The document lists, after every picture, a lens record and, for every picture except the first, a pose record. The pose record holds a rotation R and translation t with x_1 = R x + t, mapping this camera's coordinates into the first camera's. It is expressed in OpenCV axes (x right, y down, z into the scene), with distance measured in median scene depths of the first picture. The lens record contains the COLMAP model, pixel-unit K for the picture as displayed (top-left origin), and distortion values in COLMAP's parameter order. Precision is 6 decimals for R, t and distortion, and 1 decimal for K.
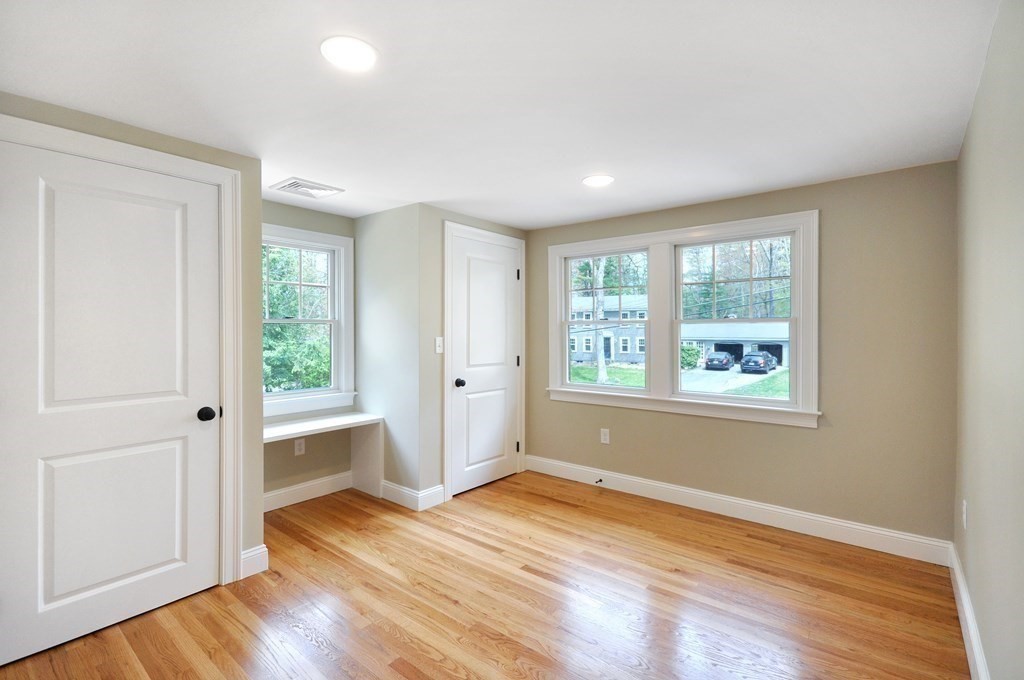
lens RADIAL K [[464.6, 0, 554.2], [0, 464.6, 320.1], [0, 0, 1]] dist [-0.001919, -0.000104]
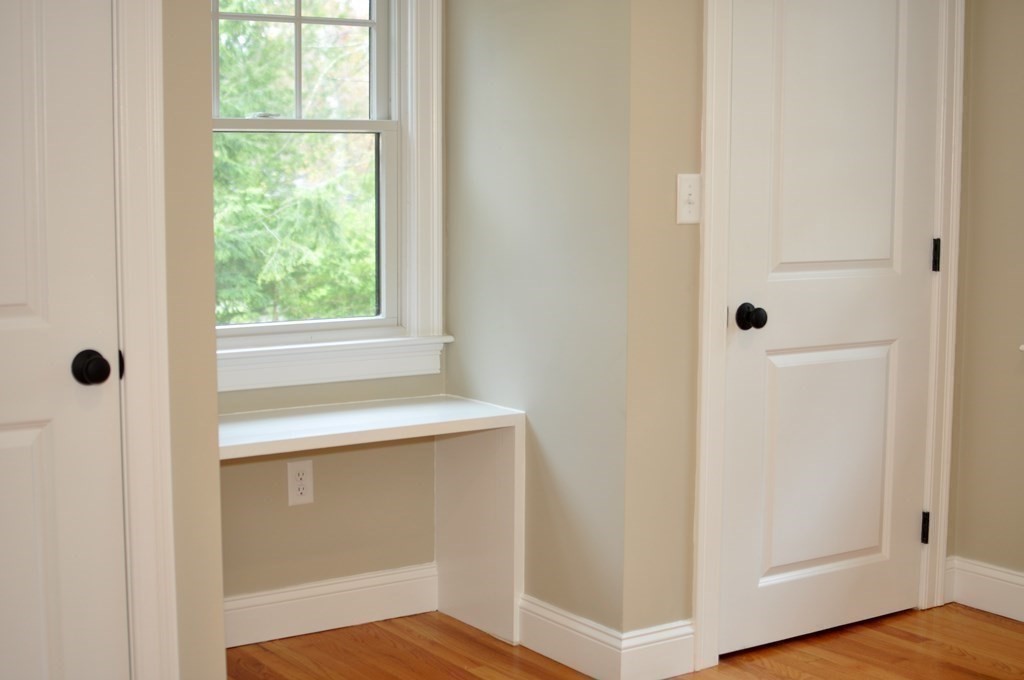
lens RADIAL K [[1708.8, 0, 512.0], [0, 1708.8, 340.0], [0, 0, 1]] dist [-0.127187, 0.006119]
pose [[0.937103, 0.043983, -0.346272, 0.049936], [-0.000552, 0.992215, 0.124538, 0.003932], [0.349054, -0.116514, 0.929831, -0.146126]]
